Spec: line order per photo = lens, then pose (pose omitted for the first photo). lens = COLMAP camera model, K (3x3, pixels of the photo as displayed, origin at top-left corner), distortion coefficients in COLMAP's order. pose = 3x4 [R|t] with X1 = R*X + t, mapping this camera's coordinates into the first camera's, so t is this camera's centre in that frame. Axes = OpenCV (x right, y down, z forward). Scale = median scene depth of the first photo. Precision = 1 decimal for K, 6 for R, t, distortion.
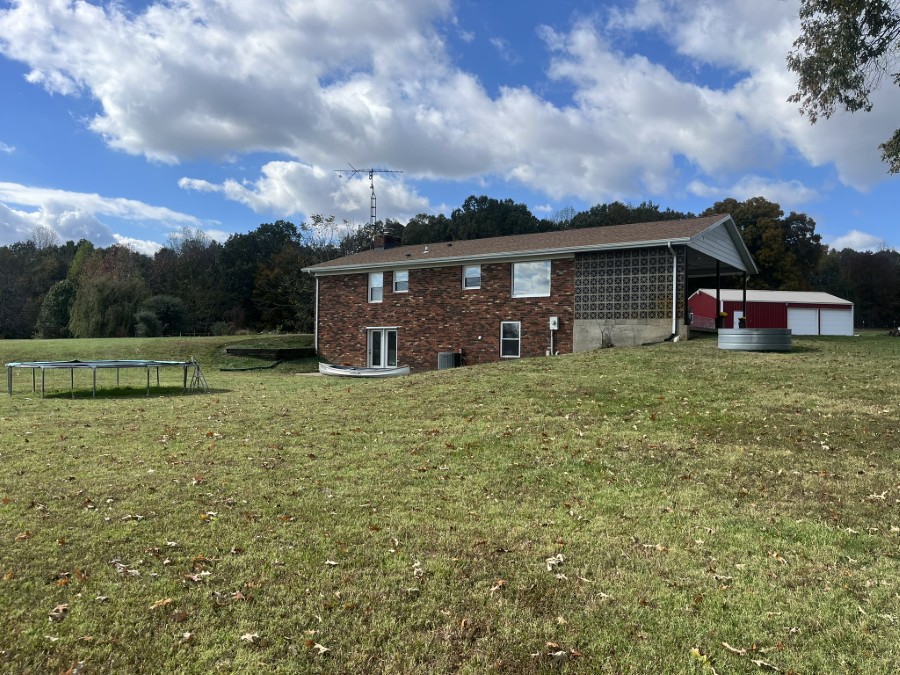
lens RADIAL K [[689.2, 0, 450.0], [0, 689.2, 337.5], [0, 0, 1]] dist [0.052557, -0.089706]
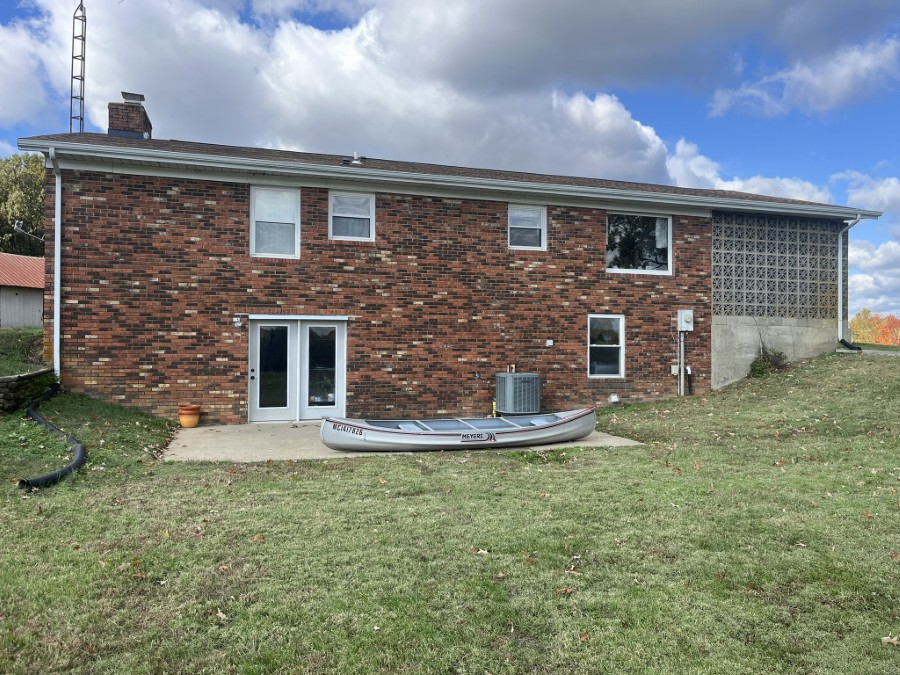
lens RADIAL K [[689.2, 0, 450.0], [0, 689.2, 337.5], [0, 0, 1]] dist [0.052557, -0.089706]
pose [[0.598055, -0.006545, 0.801429, -0.434467], [-0.014996, 0.999700, 0.019355, -0.013183], [-0.801315, -0.023594, 0.597777, 0.745838]]
